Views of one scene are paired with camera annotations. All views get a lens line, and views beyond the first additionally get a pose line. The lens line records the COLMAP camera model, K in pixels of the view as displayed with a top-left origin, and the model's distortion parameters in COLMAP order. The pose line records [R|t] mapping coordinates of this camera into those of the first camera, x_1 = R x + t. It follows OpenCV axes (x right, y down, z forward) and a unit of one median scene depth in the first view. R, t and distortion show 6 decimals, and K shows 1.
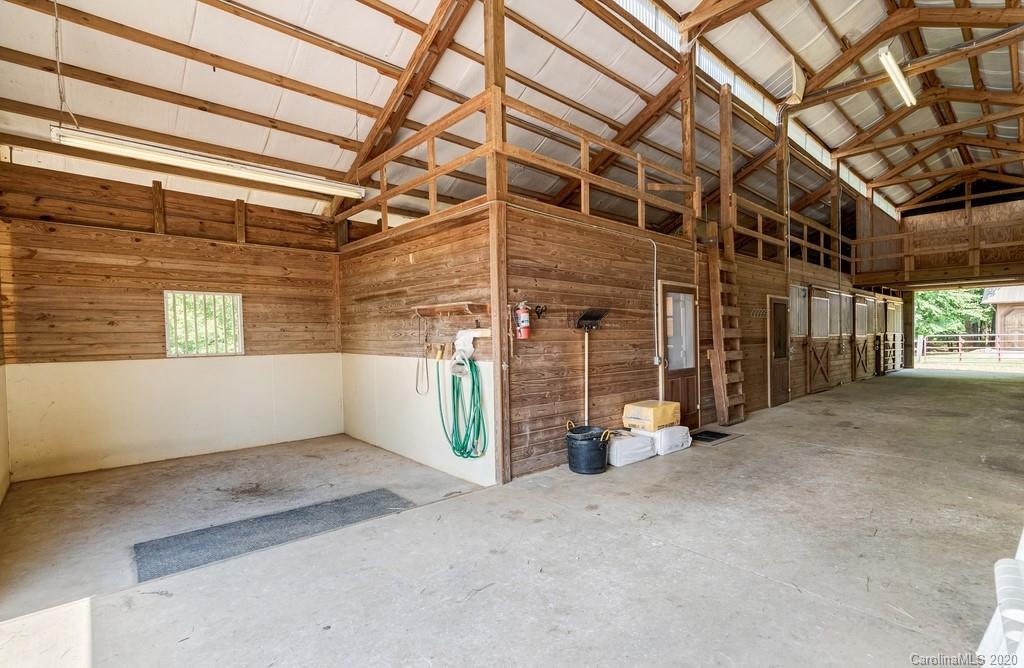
lens RADIAL K [[474.5, 0, 511.8], [0, 474.5, 335.6], [0, 0, 1]] dist [0.000945, 0.000173]
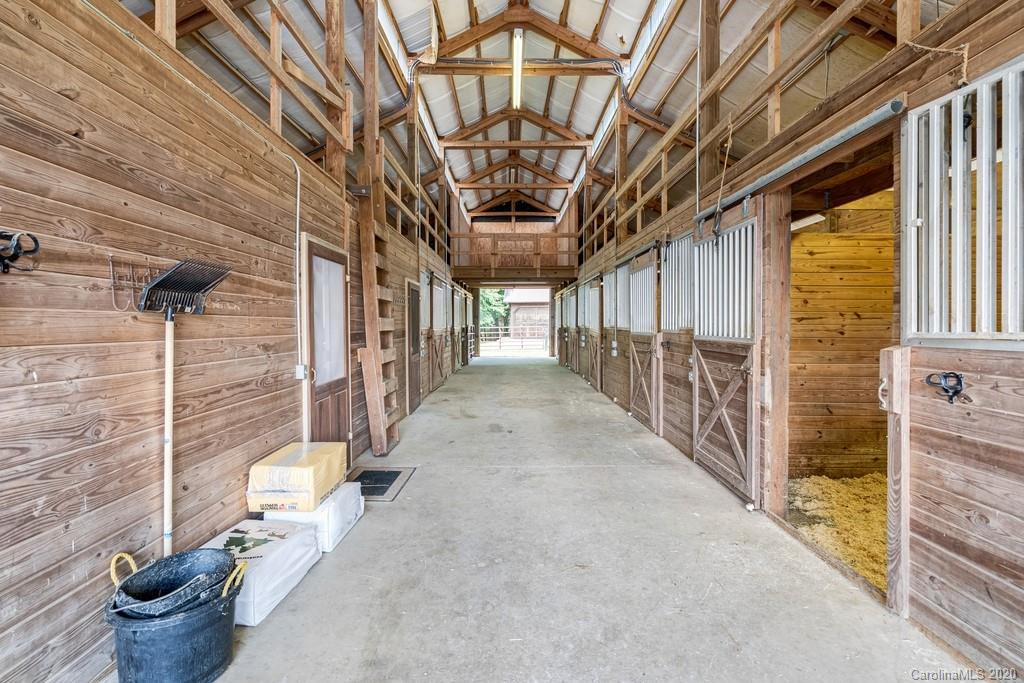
lens RADIAL K [[498.2, 0, 503.5], [0, 498.2, 324.3], [0, 0, 1]] dist [-0.004295, 0.003337]
pose [[0.679599, 0.006642, 0.733554, 0.031254], [-0.003614, 0.999977, -0.005707, -0.001837], [-0.733575, 0.001227, 0.679608, 0.418214]]
